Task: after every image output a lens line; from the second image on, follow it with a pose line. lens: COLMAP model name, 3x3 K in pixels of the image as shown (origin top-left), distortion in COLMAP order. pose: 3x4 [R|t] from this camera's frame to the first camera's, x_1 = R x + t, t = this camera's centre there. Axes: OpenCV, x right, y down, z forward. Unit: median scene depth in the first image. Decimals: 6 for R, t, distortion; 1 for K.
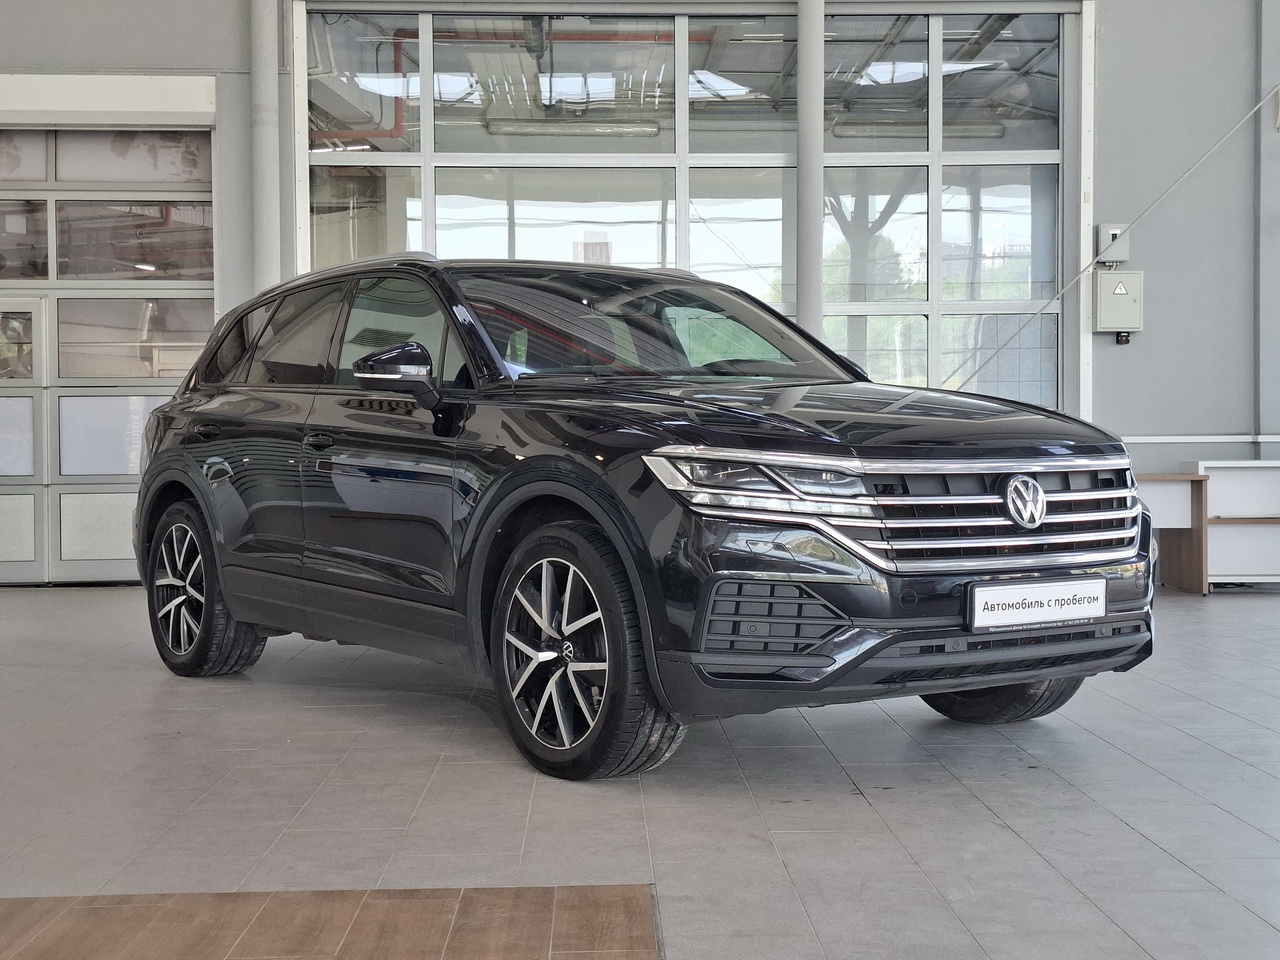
lens RADIAL K [[1734.0, 0, 640.0], [0, 1734.0, 480.0], [0, 0, 1]] dist [0.086428, -0.000522]
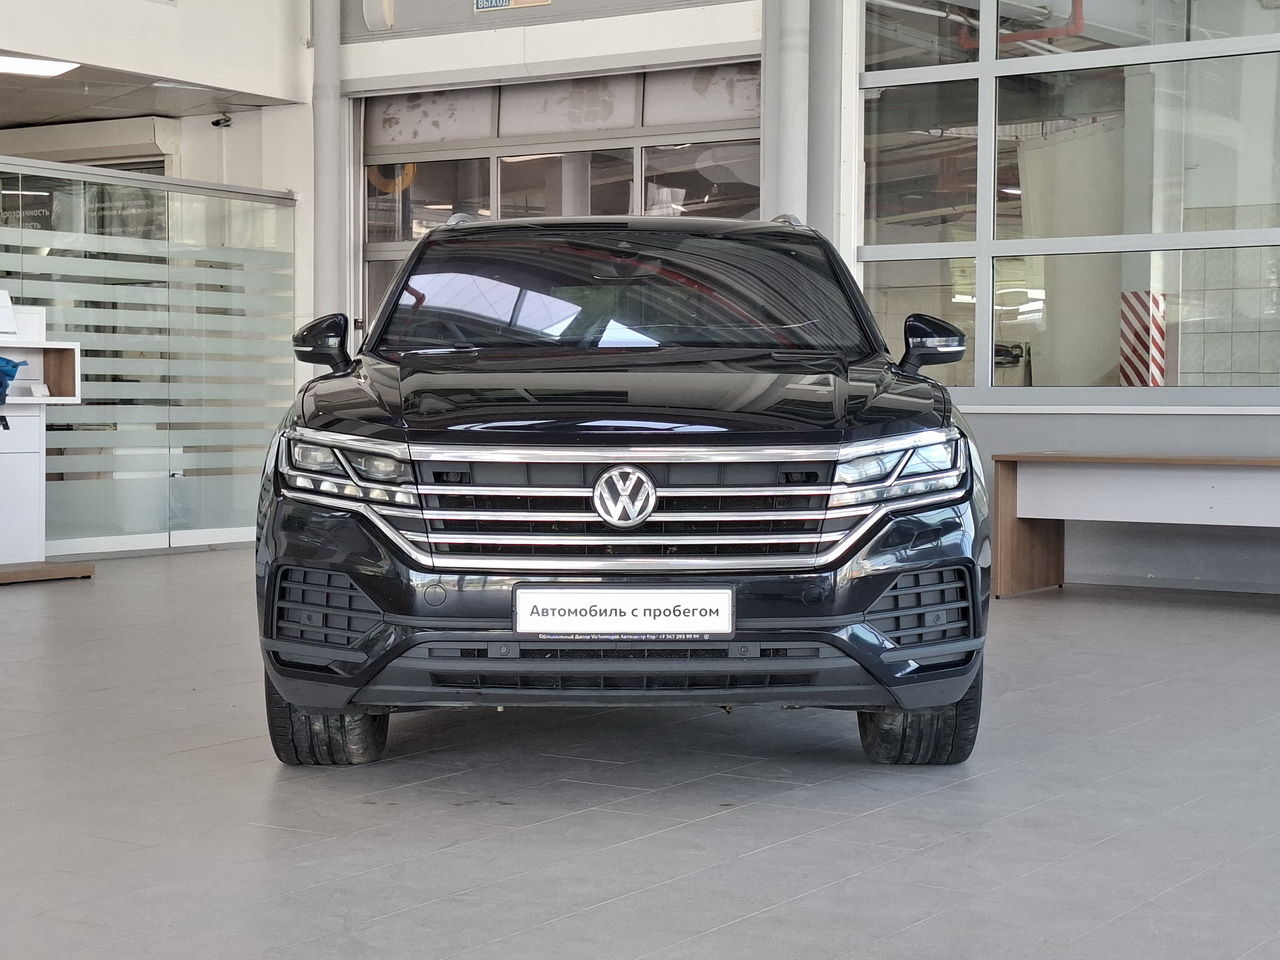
lens RADIAL K [[2154.2, 0, 640.0], [0, 2154.2, 480.0], [0, 0, 1]] dist [0.033195, 0.059627]
pose [[0.832014, 0.027399, -0.554078, 0.829911], [-0.017660, 0.999582, 0.022909, -0.020693], [0.554473, -0.009276, 0.832150, 0.099176]]
